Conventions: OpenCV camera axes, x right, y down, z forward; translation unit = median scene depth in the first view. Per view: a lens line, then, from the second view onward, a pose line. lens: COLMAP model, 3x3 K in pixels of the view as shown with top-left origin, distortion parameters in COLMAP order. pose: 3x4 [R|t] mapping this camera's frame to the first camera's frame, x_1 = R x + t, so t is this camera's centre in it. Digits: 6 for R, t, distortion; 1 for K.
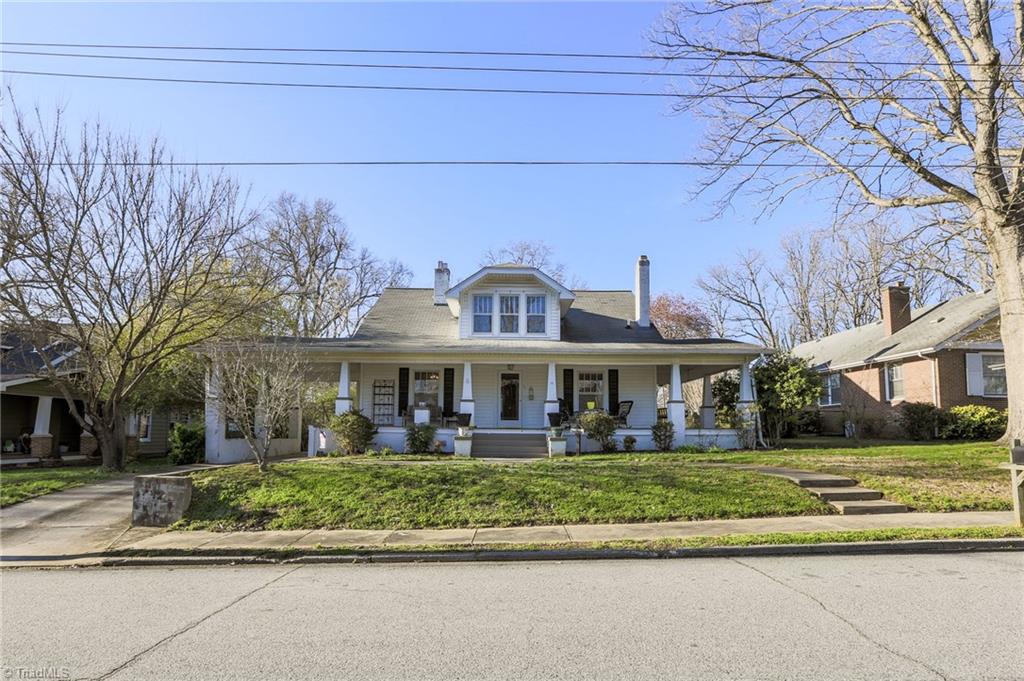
lens RADIAL K [[508.2, 0, 501.3], [0, 508.2, 336.4], [0, 0, 1]] dist [-0.058293, 0.031914]
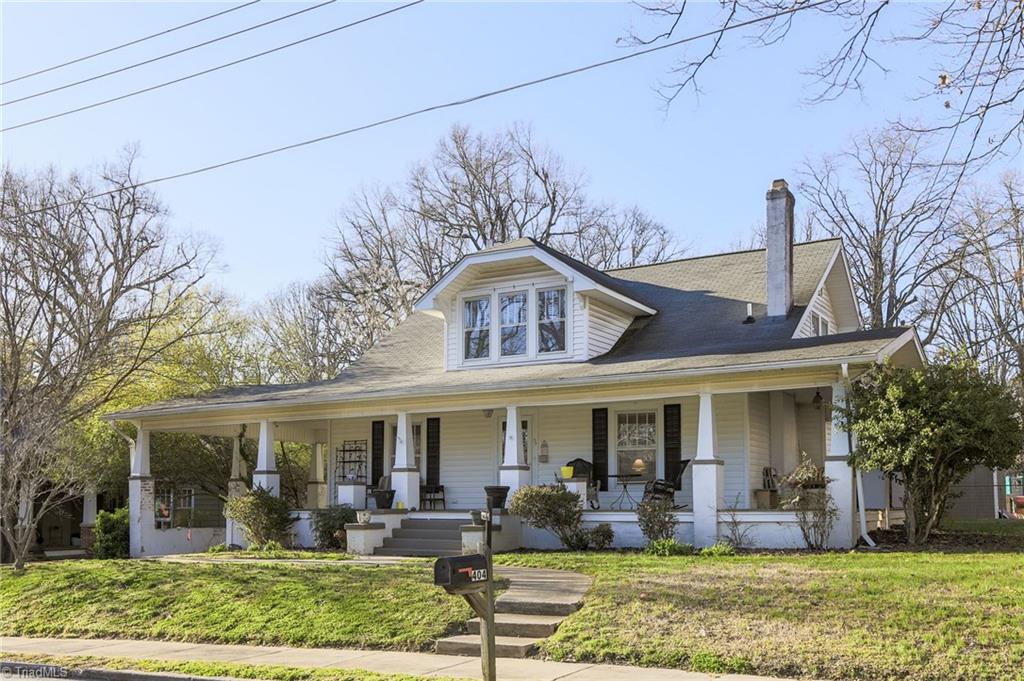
lens RADIAL K [[909.7, 0, 512.0], [0, 909.7, 340.5], [0, 0, 1]] dist [0.010556, 0.004097]
pose [[0.881124, -0.093676, -0.463515, 0.678790], [0.091383, 0.995437, -0.027462, 0.007292], [0.463973, -0.018160, 0.885663, 0.027587]]
